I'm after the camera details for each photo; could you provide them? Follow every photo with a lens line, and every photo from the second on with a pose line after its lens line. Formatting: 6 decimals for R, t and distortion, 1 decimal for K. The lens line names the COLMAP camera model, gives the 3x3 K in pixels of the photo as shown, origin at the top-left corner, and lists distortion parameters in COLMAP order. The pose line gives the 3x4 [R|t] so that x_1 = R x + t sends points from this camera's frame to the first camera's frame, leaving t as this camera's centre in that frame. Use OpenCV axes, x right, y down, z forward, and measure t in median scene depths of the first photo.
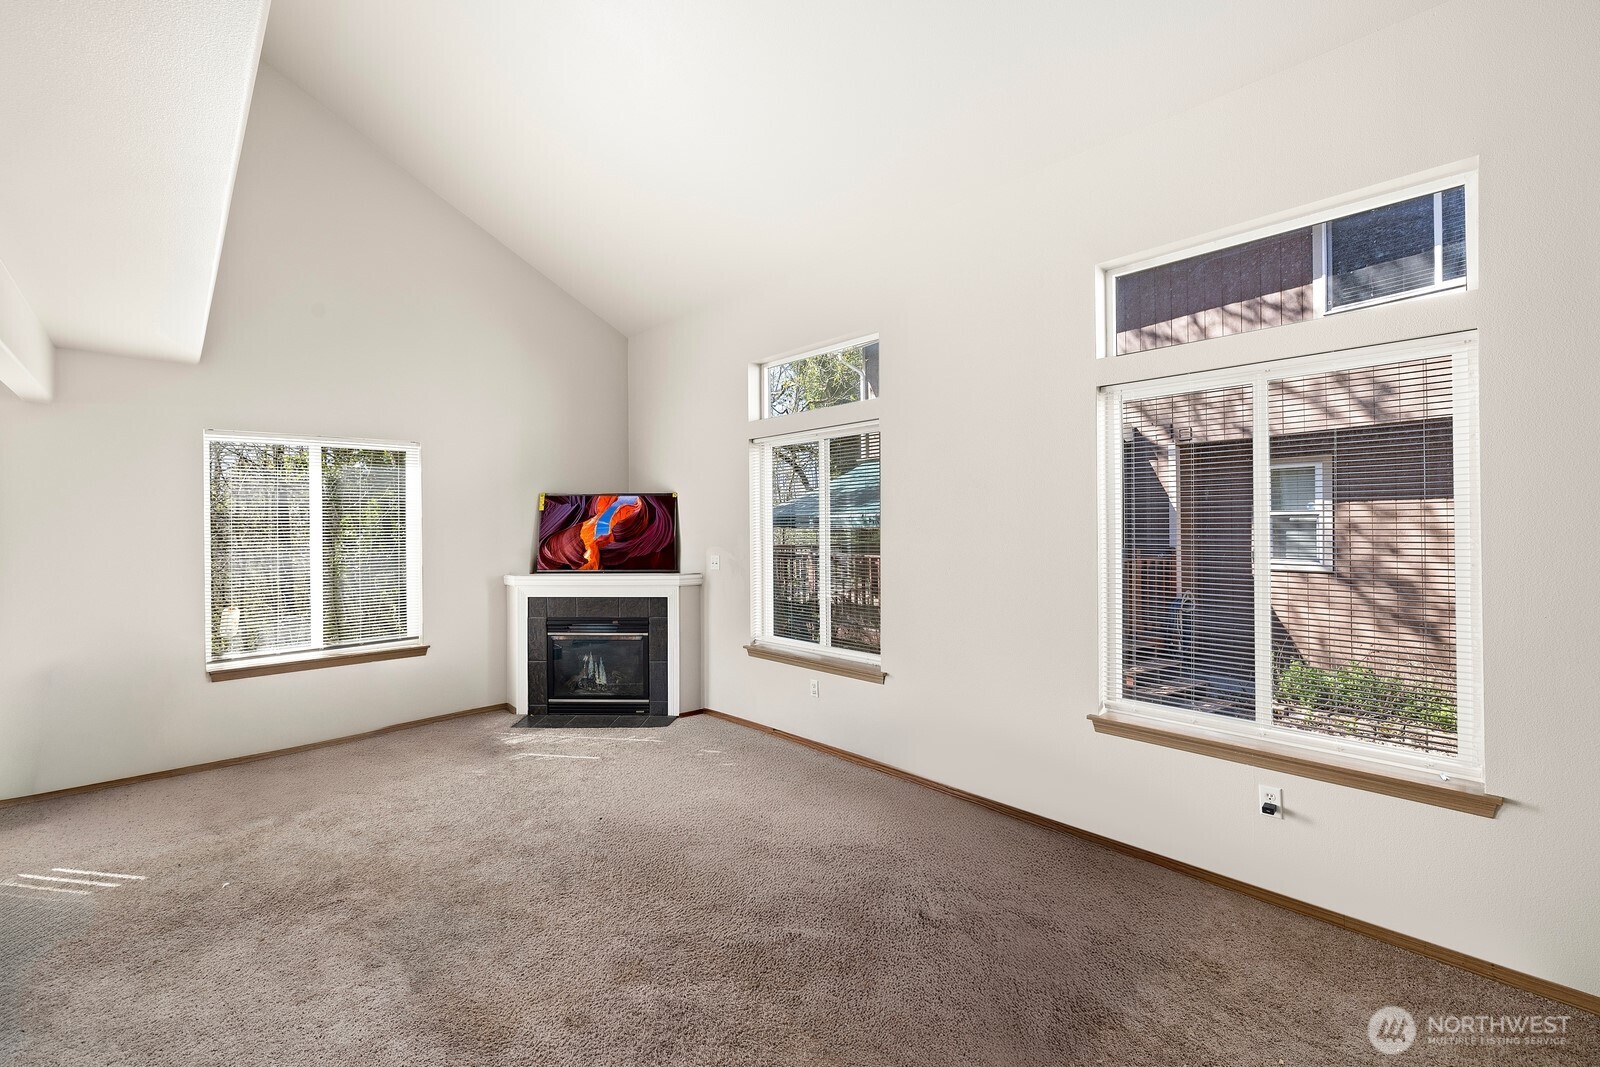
lens RADIAL K [[667.5, 0, 800.0], [0, 667.5, 521.8], [0, 0, 1]] dist [0.000444, 0.000302]
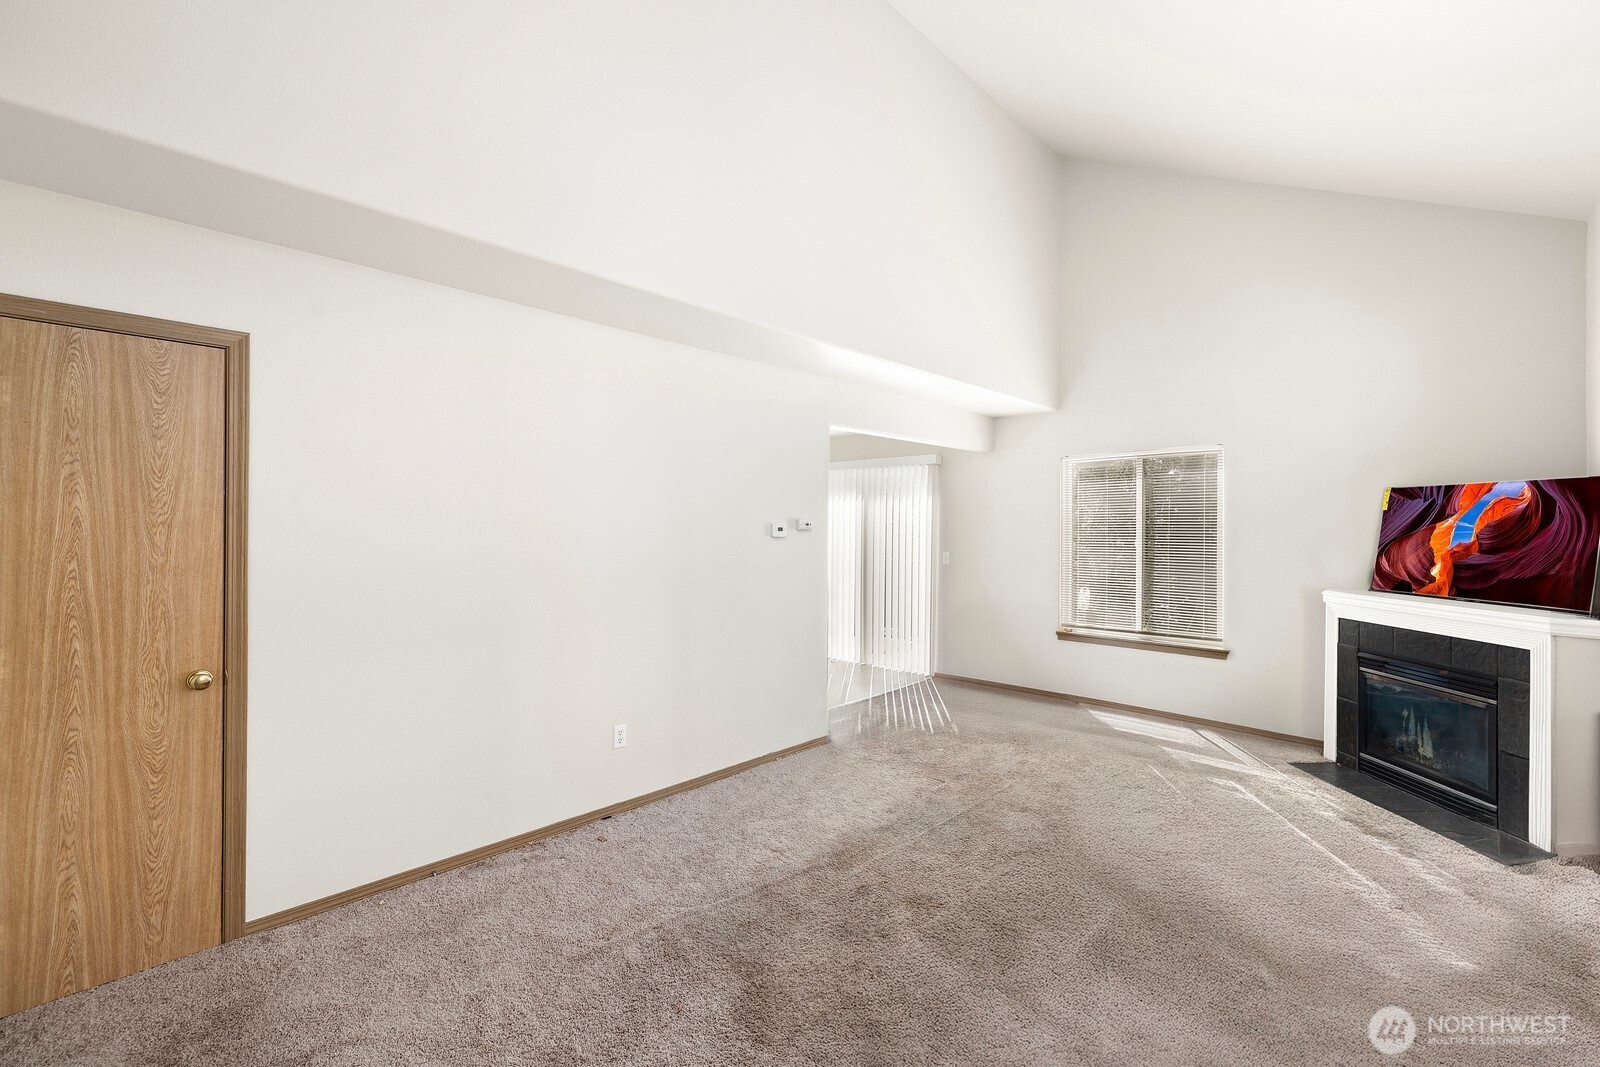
lens RADIAL K [[686.3, 0, 777.2], [0, 686.3, 538.2], [0, 0, 1]] dist [0.000679, 0.000117]
pose [[0.017620, 0.024674, -0.999540, 0.387036], [-0.002847, 0.999693, 0.024628, -0.000081], [0.999841, 0.002412, 0.017685, 0.298650]]
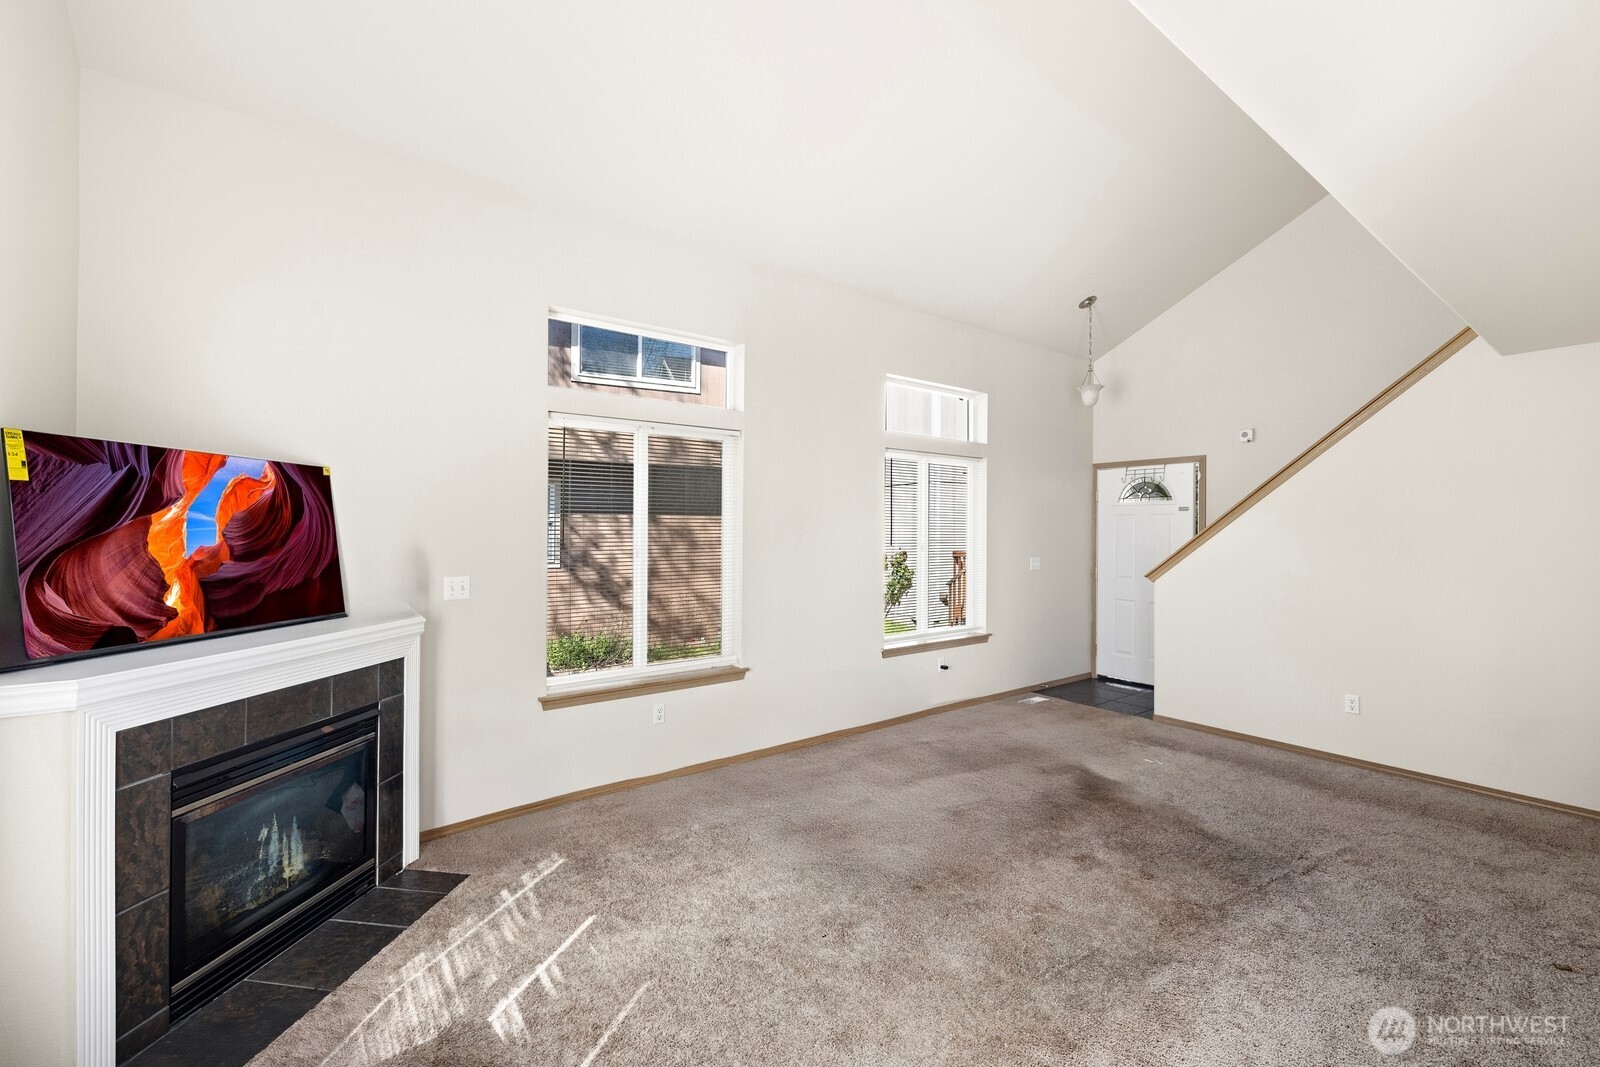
lens RADIAL K [[662.3, 0, 800.0], [0, 662.3, 533.5], [0, 0, 1]] dist [0.000028, -0.011728]
pose [[0.088708, -0.003122, 0.996053, -0.675478], [-0.024798, 0.999678, 0.005342, 0.000252], [-0.995749, -0.025174, 0.088602, 0.595330]]
